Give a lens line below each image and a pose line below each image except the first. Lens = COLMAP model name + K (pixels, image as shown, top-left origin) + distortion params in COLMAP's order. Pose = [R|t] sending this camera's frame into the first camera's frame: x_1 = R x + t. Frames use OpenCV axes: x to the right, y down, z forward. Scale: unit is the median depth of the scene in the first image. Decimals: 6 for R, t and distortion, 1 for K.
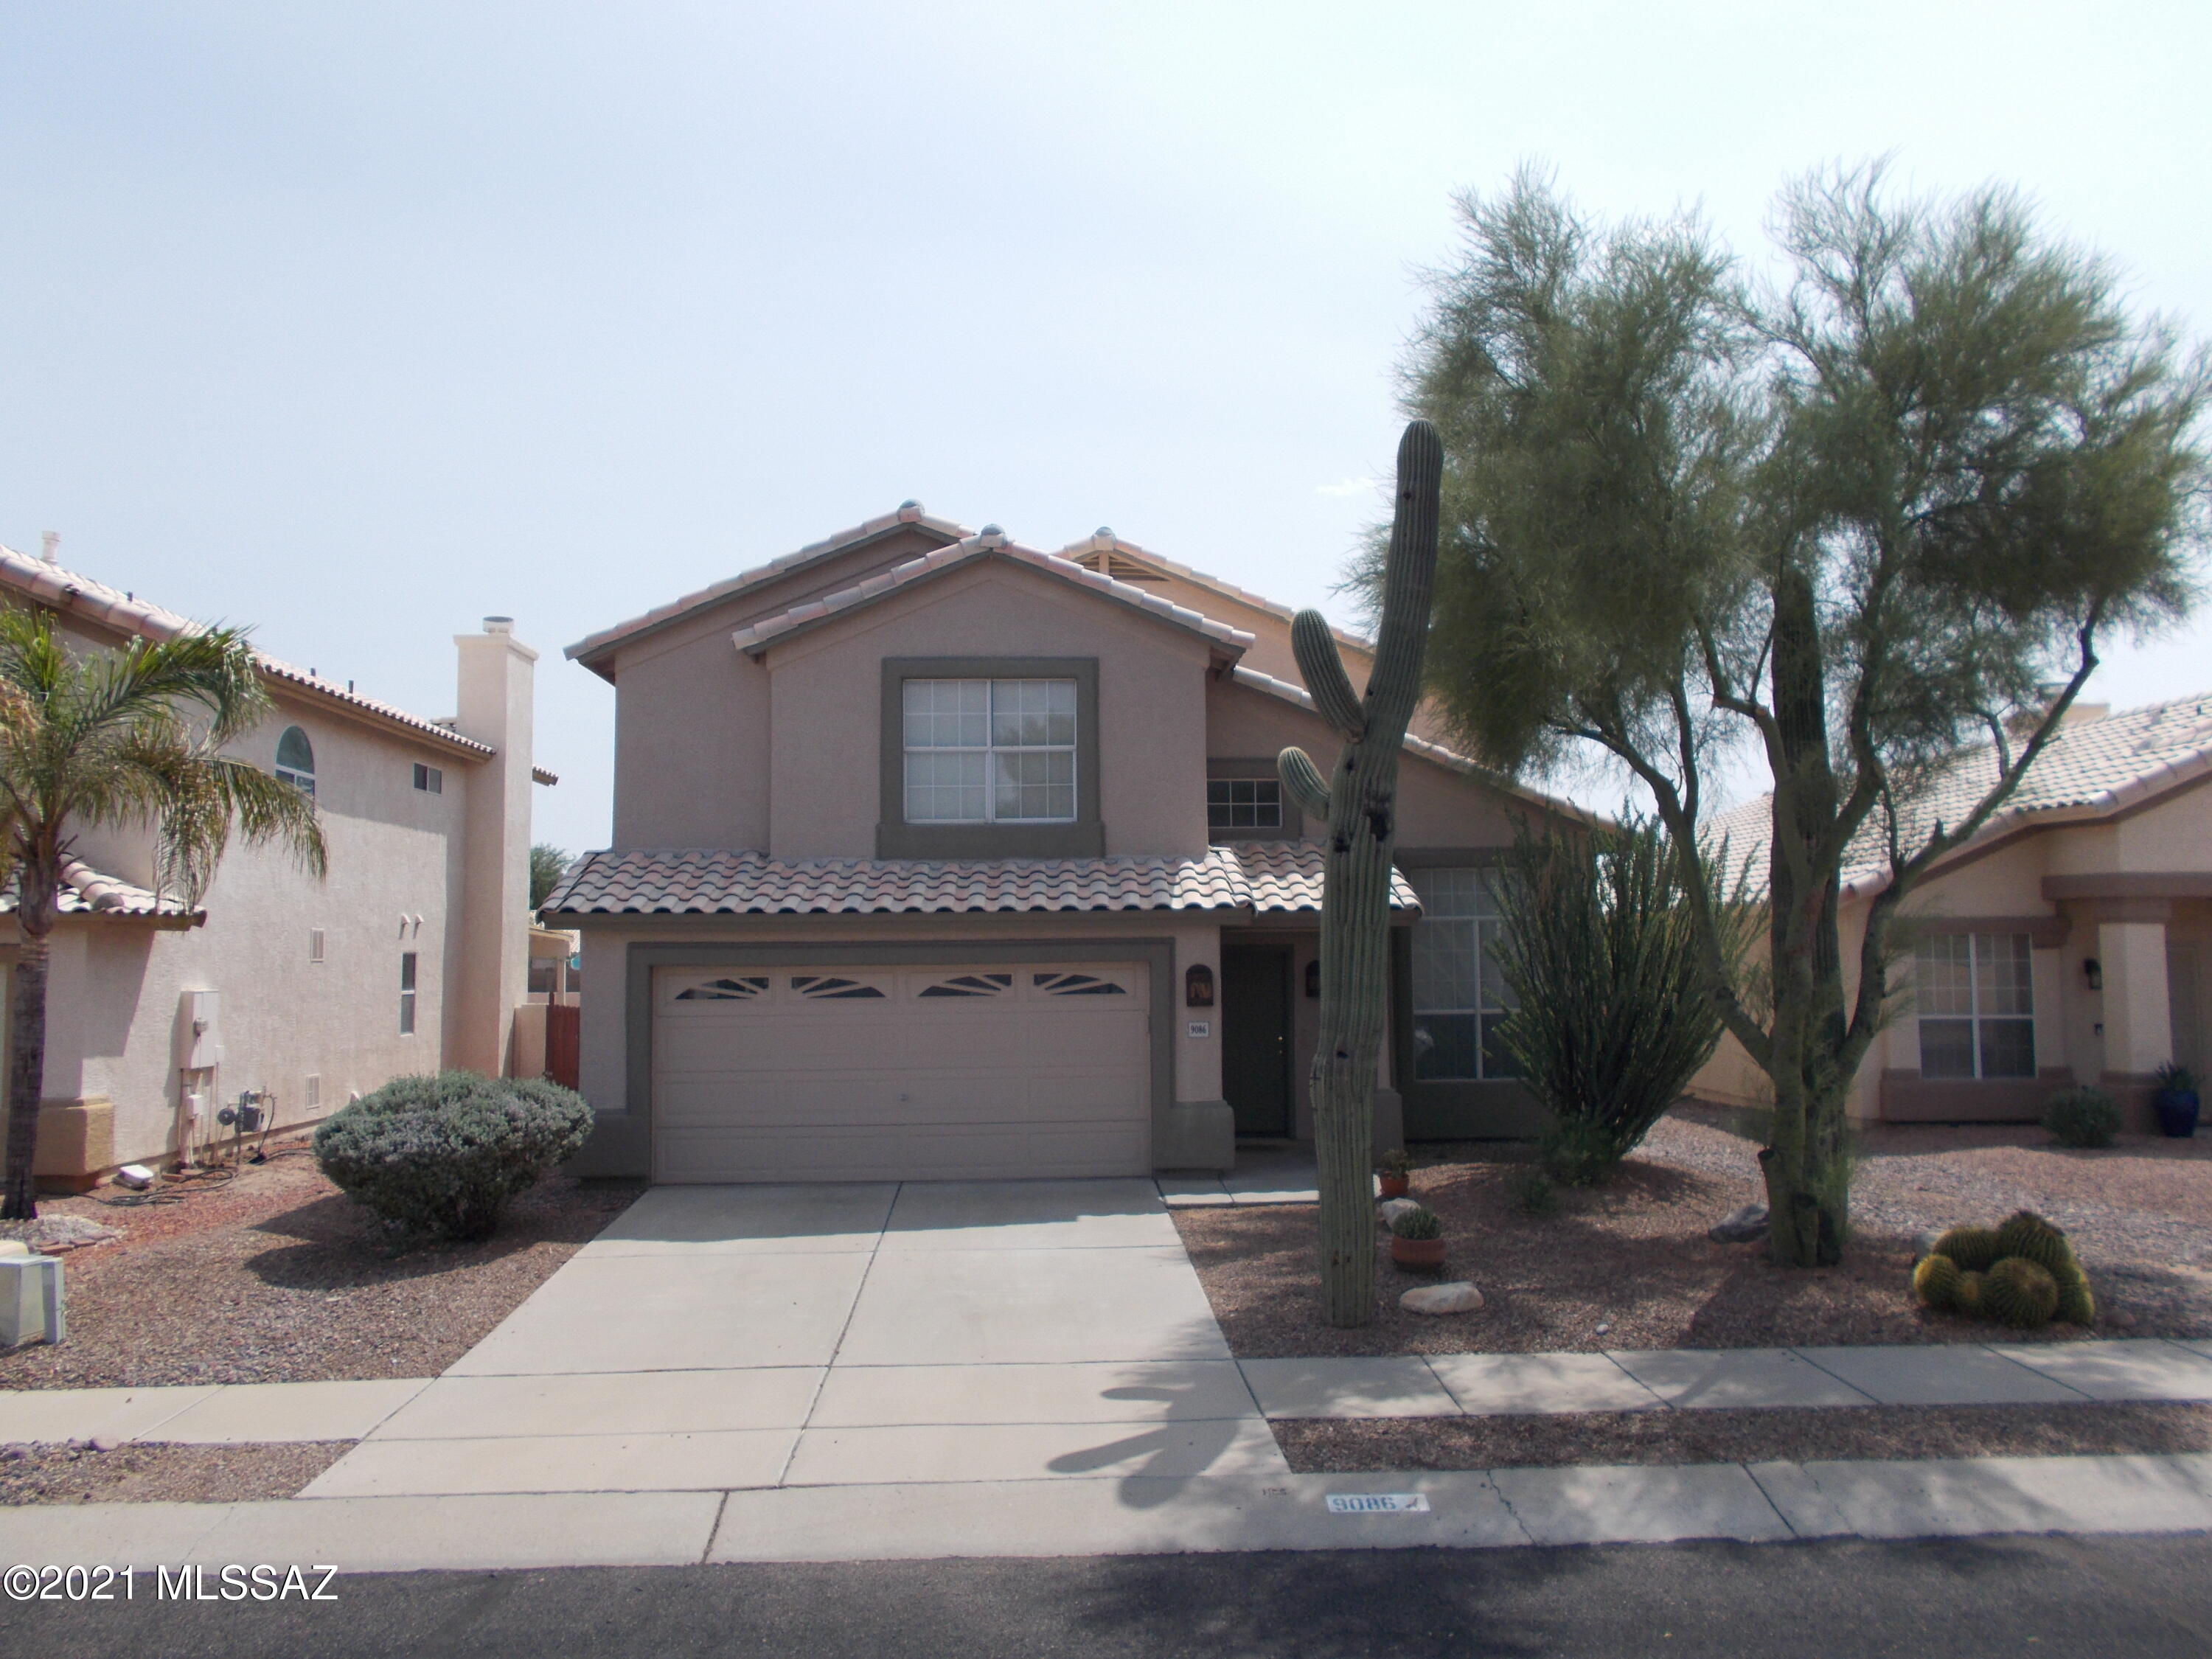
lens RADIAL K [[1679.4, 0, 1039.3], [0, 1679.4, 806.7], [0, 0, 1]] dist [0.007460, -0.013461]
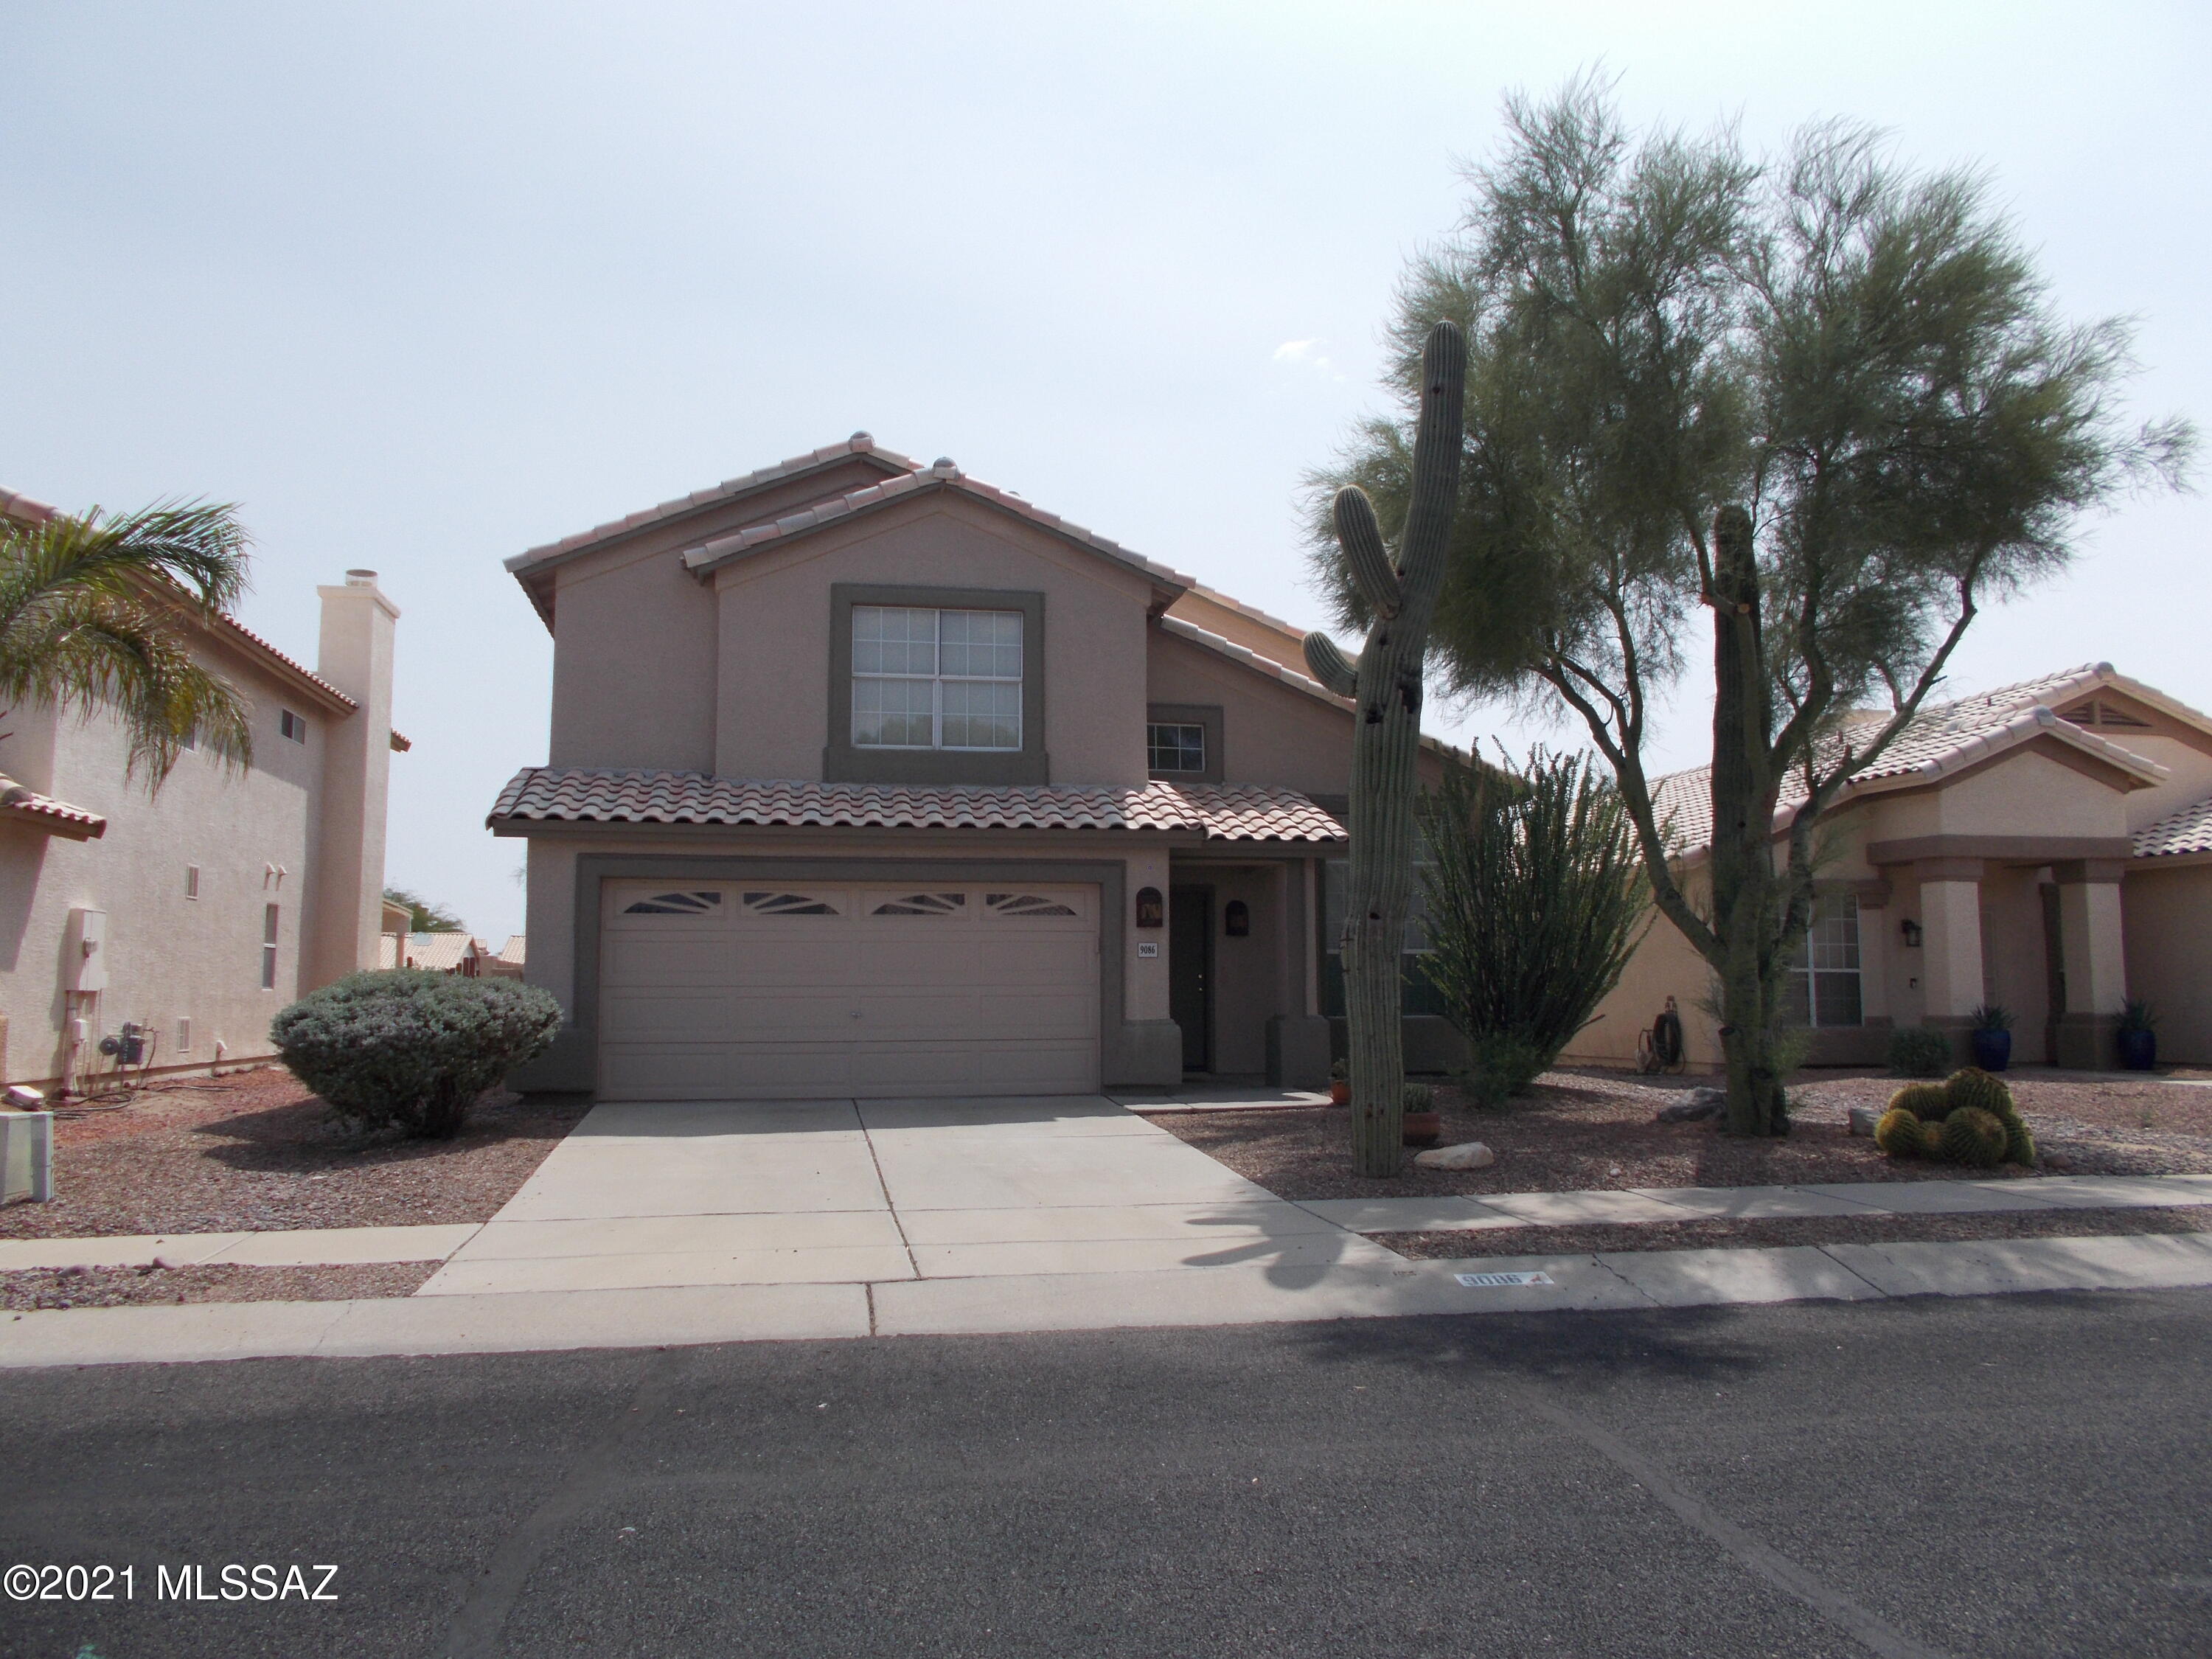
lens RADIAL K [[1679.4, 0, 758.0], [0, 1679.4, 979.5], [0, 0, 1]] dist [0.007460, -0.013461]
pose [[0.990505, 0.023625, 0.135435, -0.273533], [-0.019840, 0.999376, -0.029227, 0.182002], [-0.136041, 0.026263, 0.990355, 0.017546]]
